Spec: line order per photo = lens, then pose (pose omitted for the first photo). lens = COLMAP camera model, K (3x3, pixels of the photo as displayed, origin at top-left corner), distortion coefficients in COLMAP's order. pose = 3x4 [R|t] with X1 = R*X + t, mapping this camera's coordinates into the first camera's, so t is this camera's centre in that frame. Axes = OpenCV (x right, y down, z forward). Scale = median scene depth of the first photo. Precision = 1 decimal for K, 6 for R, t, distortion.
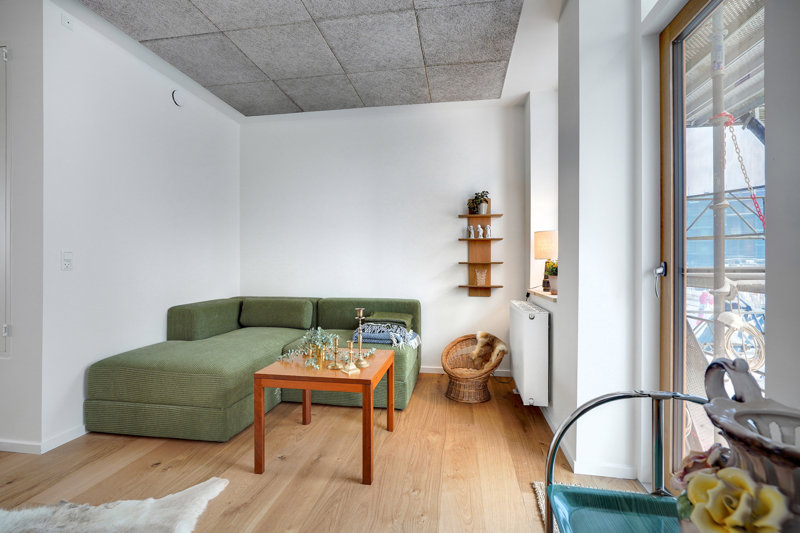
lens RADIAL K [[368.3, 0, 400.0], [0, 368.3, 266.5], [0, 0, 1]] dist [0.000605, 0.000167]
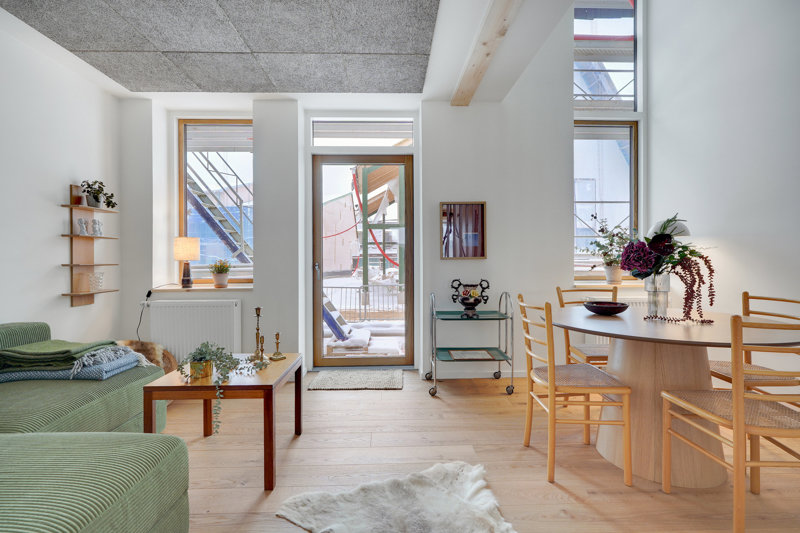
lens RADIAL K [[369.0, 0, 399.9], [0, 369.0, 256.9], [0, 0, 1]] dist [-0.002596, 0.000200]
pose [[-0.189373, 0.004742, 0.981894, -0.743406], [0.006704, 0.999971, -0.003537, -0.019366], [-0.981882, 0.005913, -0.189400, 0.468056]]
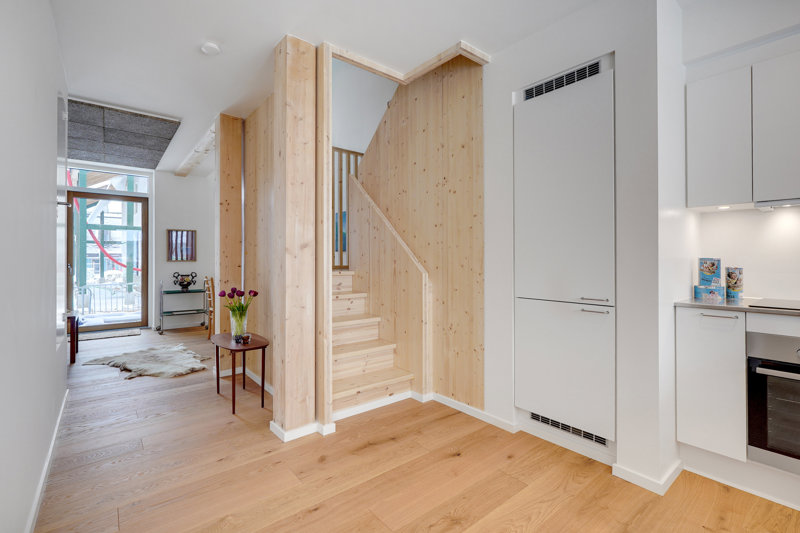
lens RADIAL K [[369.0, 0, 399.9], [0, 369.0, 256.9], [0, 0, 1]] dist [-0.002596, 0.000200]
pose [[-0.740550, 0.001268, 0.672000, -1.794180], [-0.001432, 0.999993, -0.003466, -0.032834], [-0.672000, -0.003529, -0.740543, 0.728461]]
